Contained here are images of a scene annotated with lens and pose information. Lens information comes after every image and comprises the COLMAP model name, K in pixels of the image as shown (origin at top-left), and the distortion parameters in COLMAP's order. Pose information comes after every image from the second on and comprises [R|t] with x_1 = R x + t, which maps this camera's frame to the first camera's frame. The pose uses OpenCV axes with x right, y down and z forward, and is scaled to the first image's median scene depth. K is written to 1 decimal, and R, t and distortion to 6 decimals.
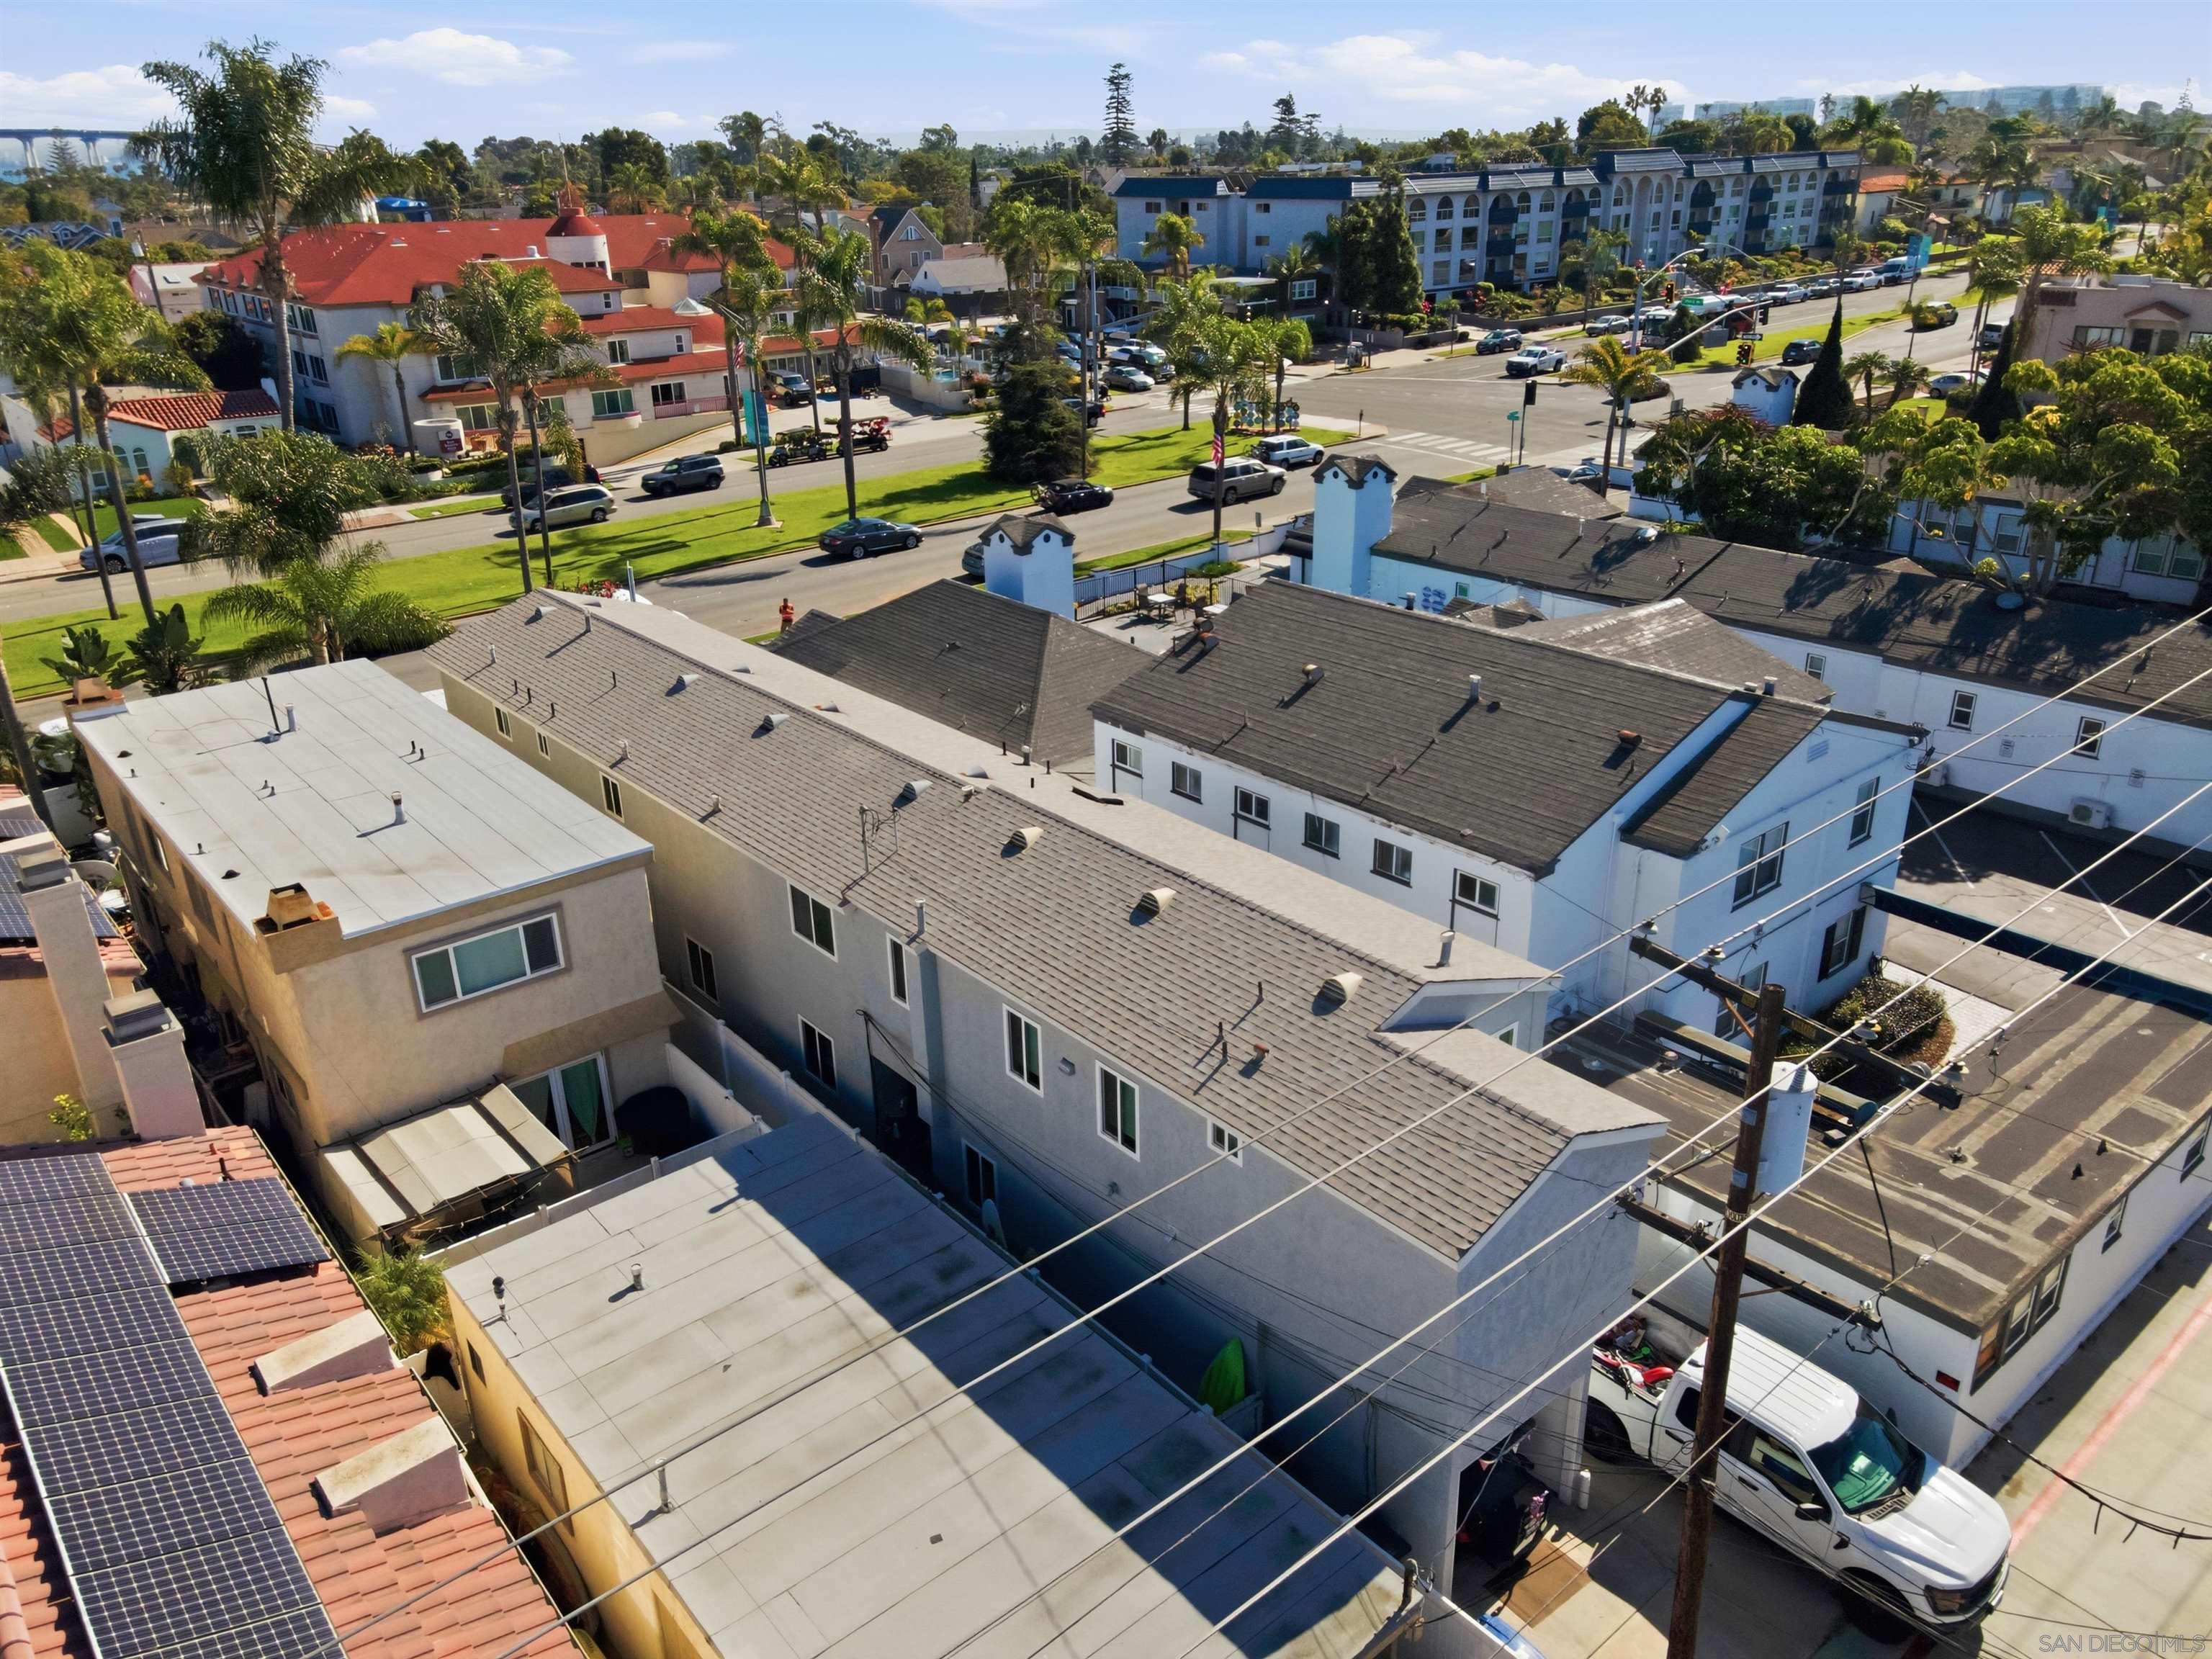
lens RADIAL K [[1614.2, 0, 1114.9], [0, 1614.2, 833.7], [0, 0, 1]] dist [0.022151, 0.054425]
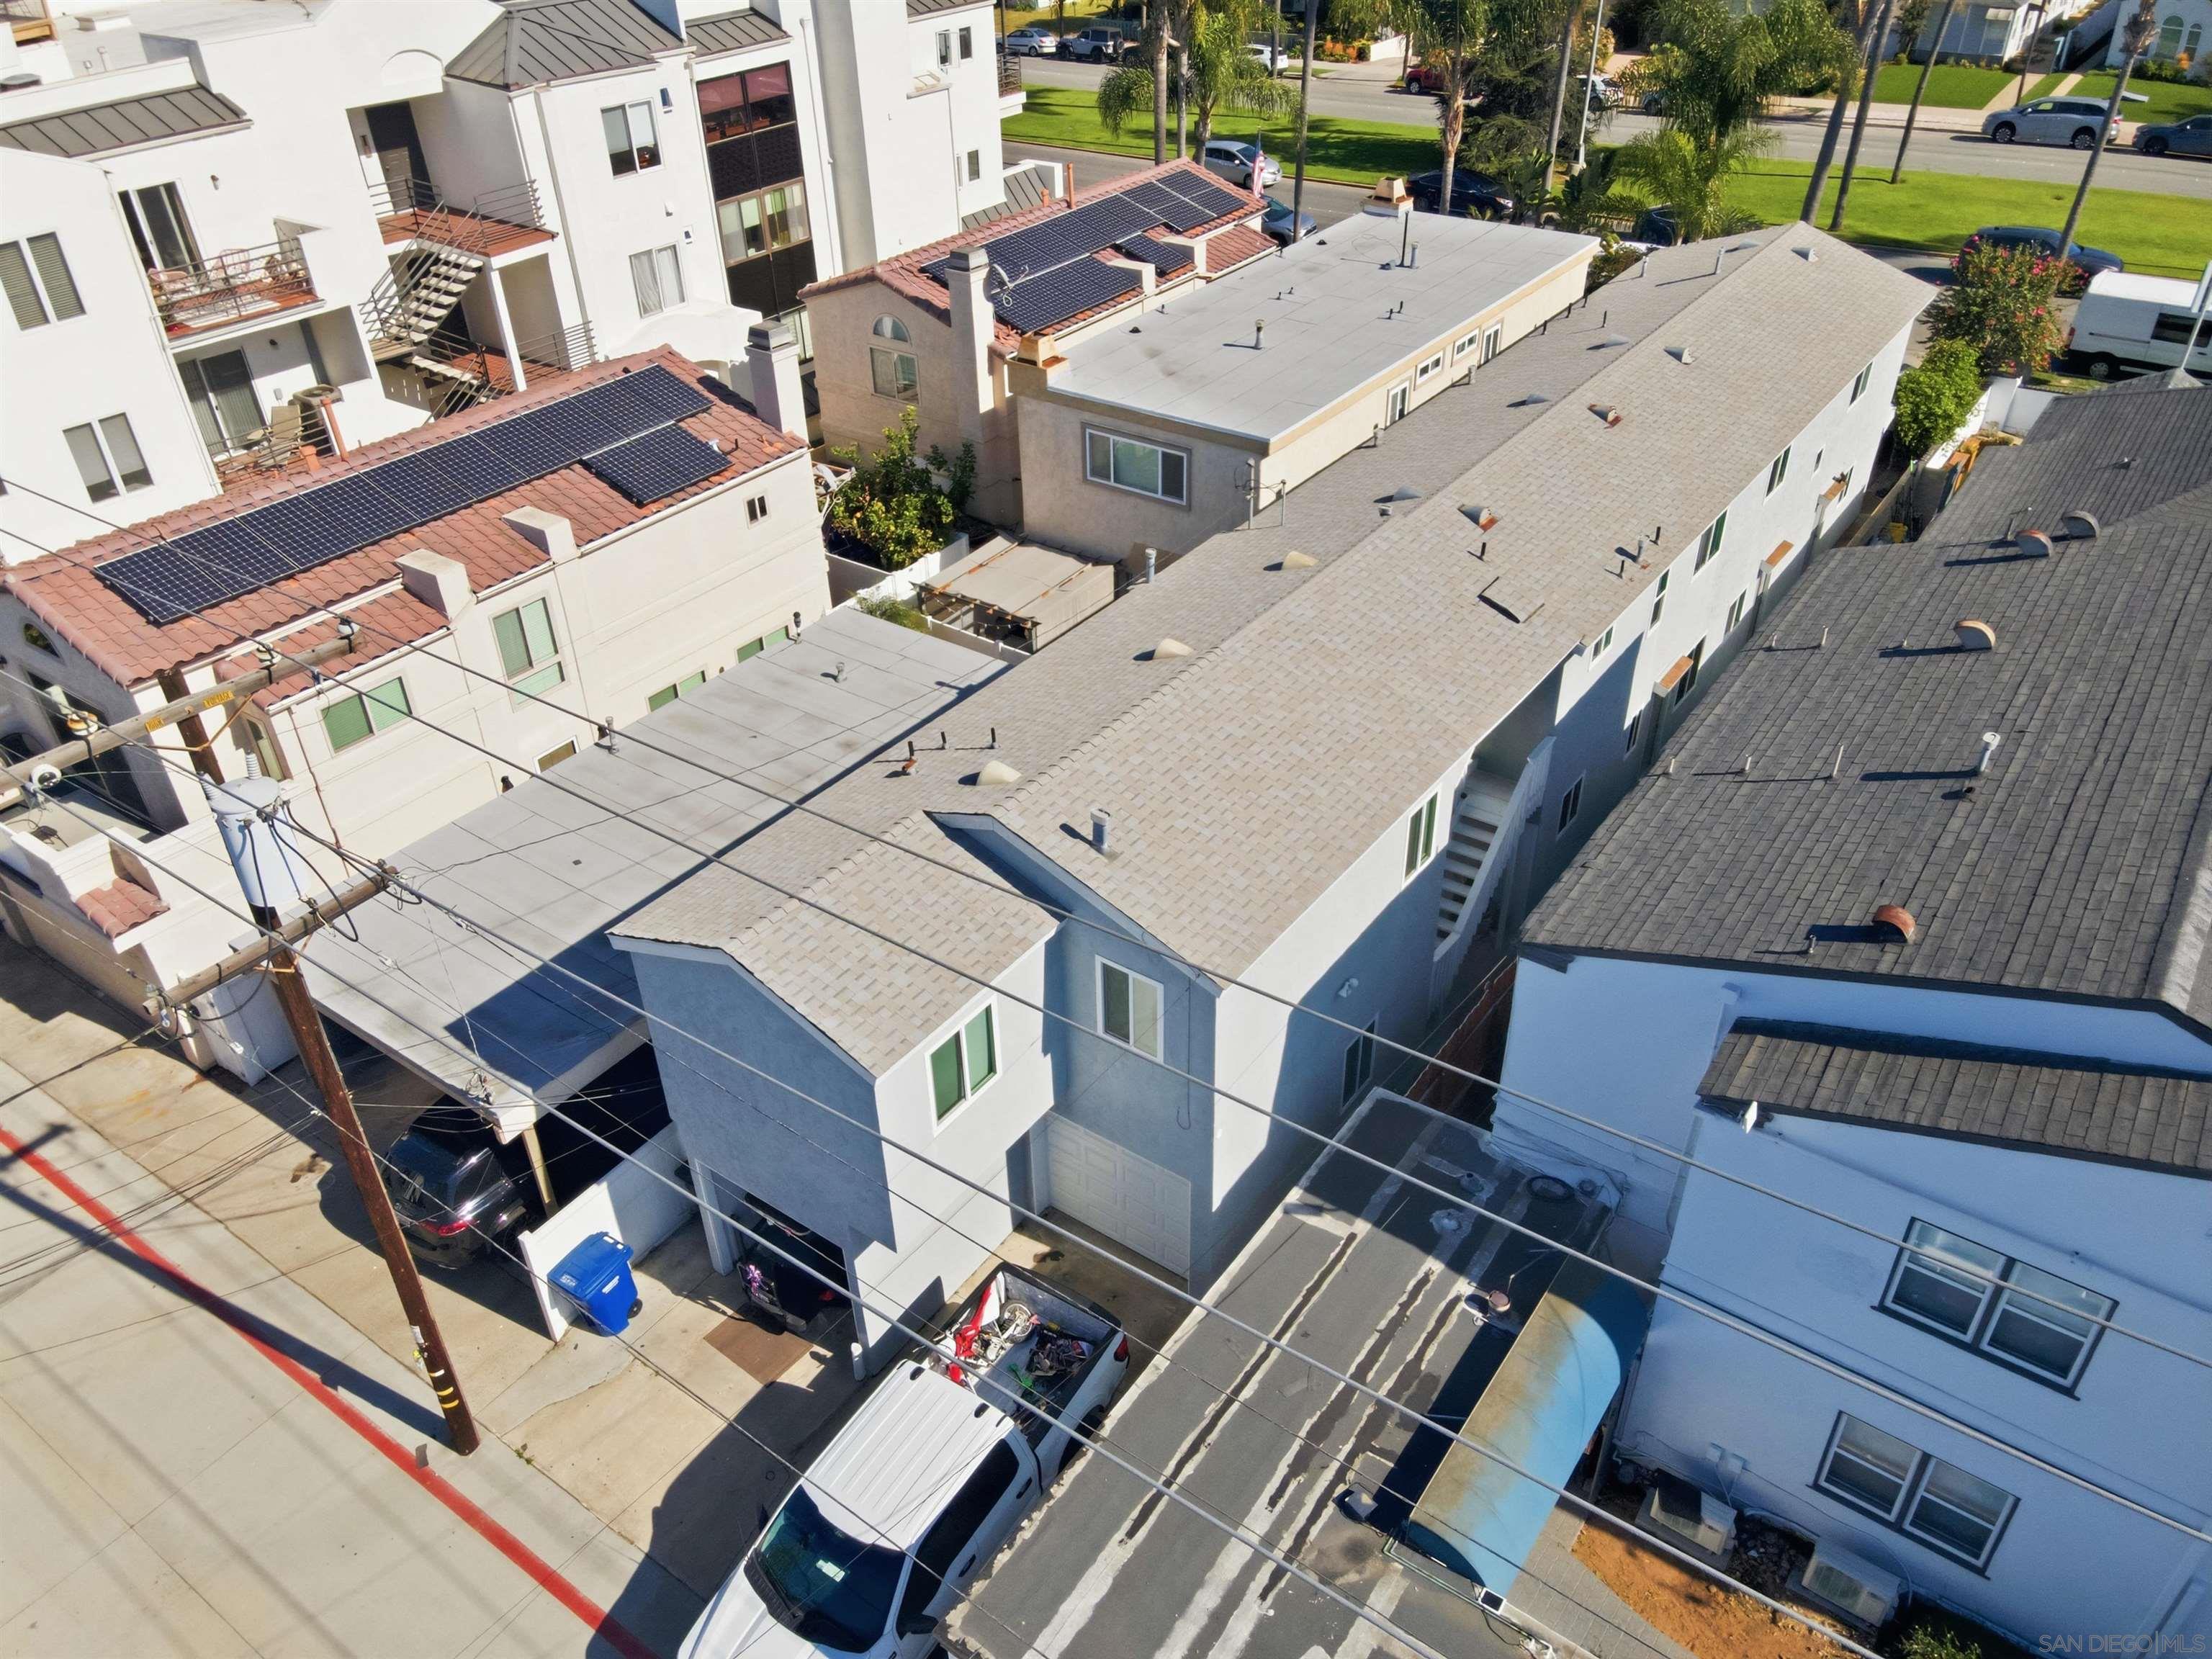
lens RADIAL K [[1613.8, 0, 1115.7], [0, 1613.8, 829.7], [0, 0, 1]] dist [0.026761, 0.034833]
pose [[0.245149, 0.566409, -0.786818, 0.640830], [-0.366267, 0.805546, 0.465773, -0.234285], [0.897636, 0.174002, 0.404936, 0.518271]]
